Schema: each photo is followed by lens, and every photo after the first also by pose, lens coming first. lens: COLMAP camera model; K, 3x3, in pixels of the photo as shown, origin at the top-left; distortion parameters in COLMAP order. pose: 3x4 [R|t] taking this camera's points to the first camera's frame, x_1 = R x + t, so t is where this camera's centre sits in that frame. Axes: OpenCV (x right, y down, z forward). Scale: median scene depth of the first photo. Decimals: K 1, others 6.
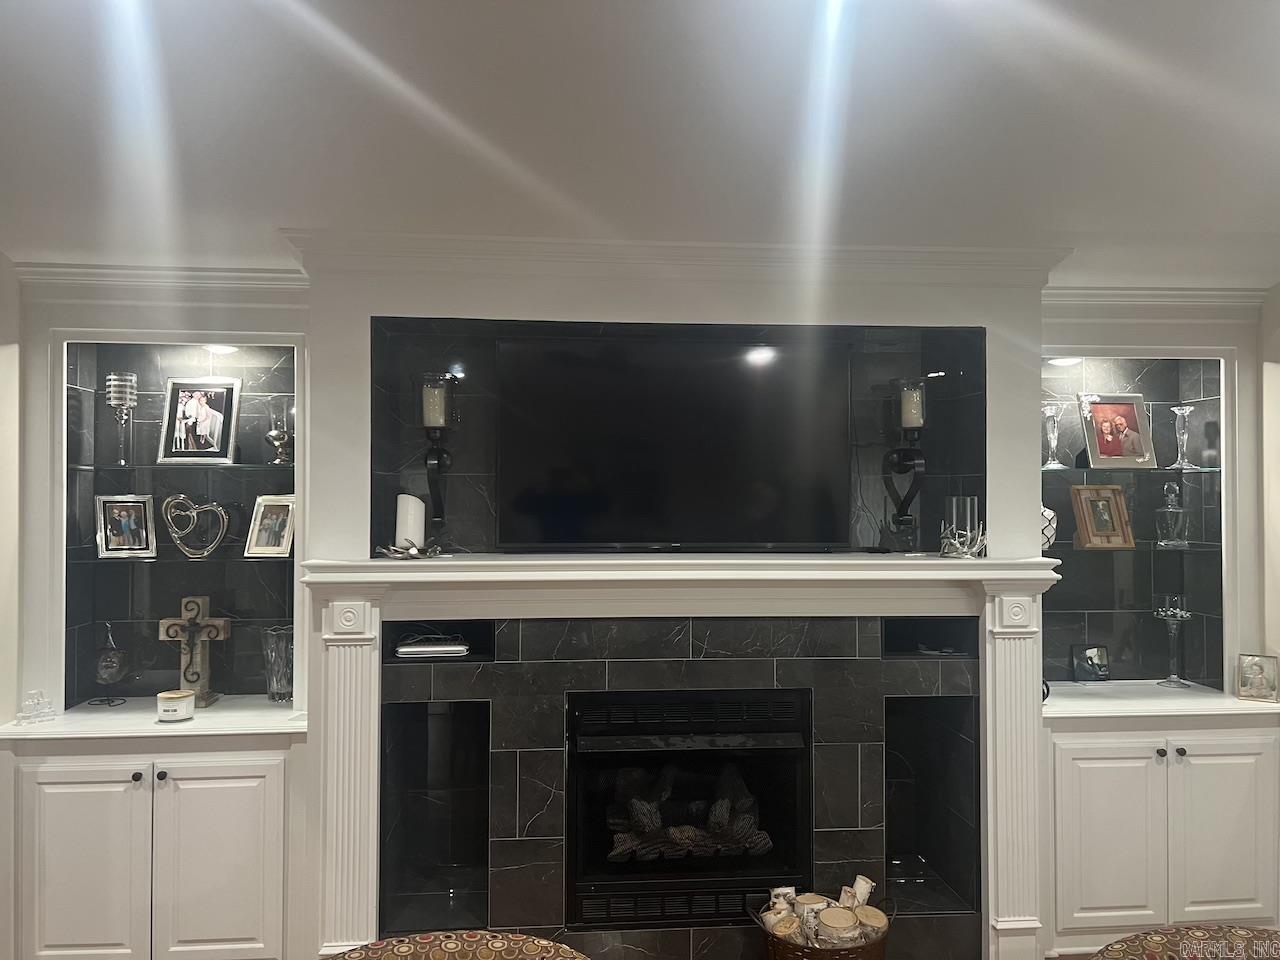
lens RADIAL K [[967.2, 0, 642.7], [0, 967.2, 489.6], [0, 0, 1]] dist [0.031012, -0.003054]
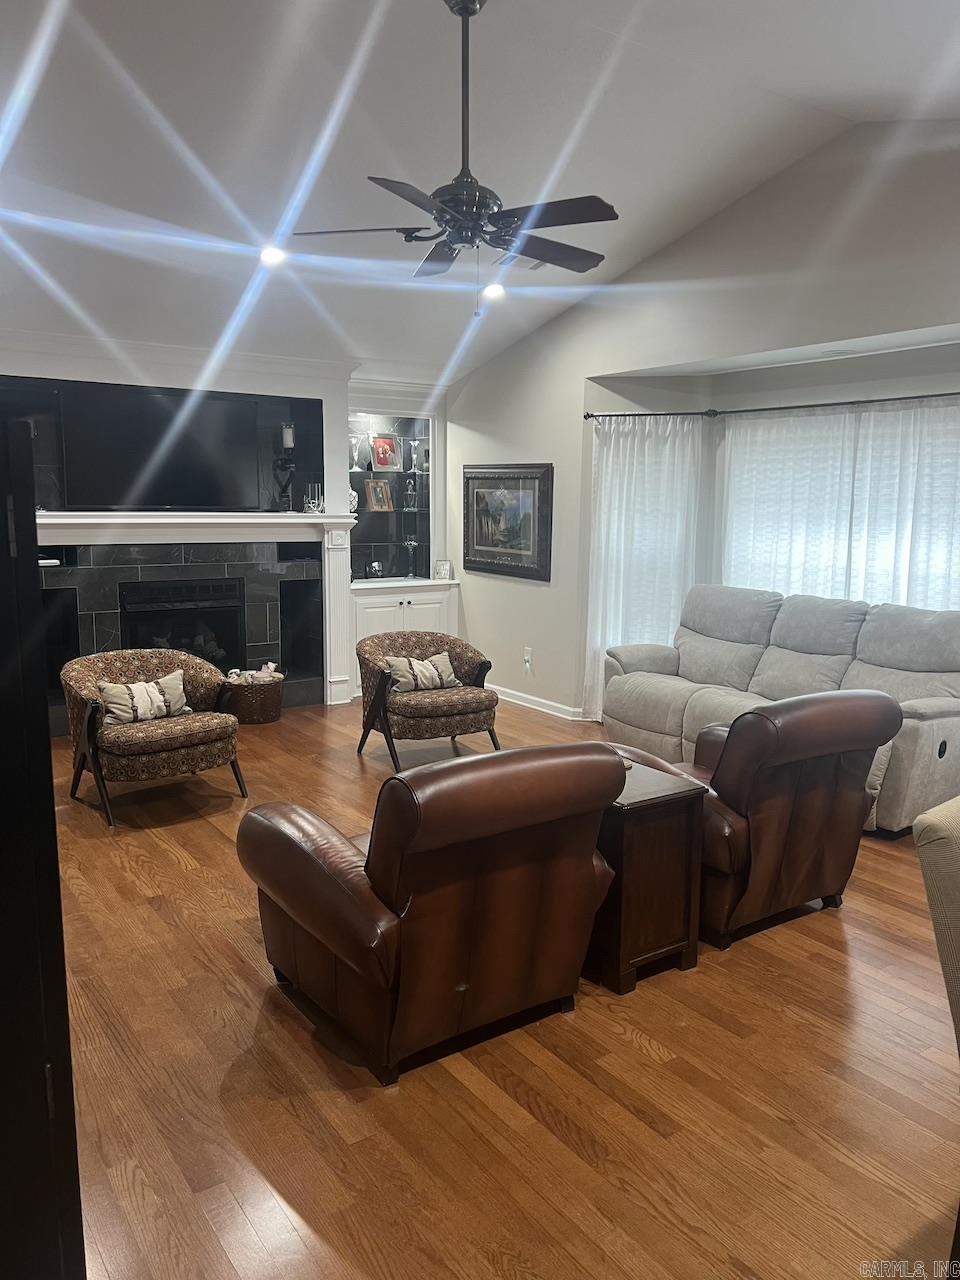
lens RADIAL K [[967.2, 0, 487.3], [0, 967.2, 641.4], [0, 0, 1]] dist [0.031012, -0.003054]
pose [[0.872626, -0.062002, 0.484437, -0.334158], [-0.014838, 0.988085, 0.153190, 0.016478], [-0.488164, -0.140866, 0.861309, -0.912545]]
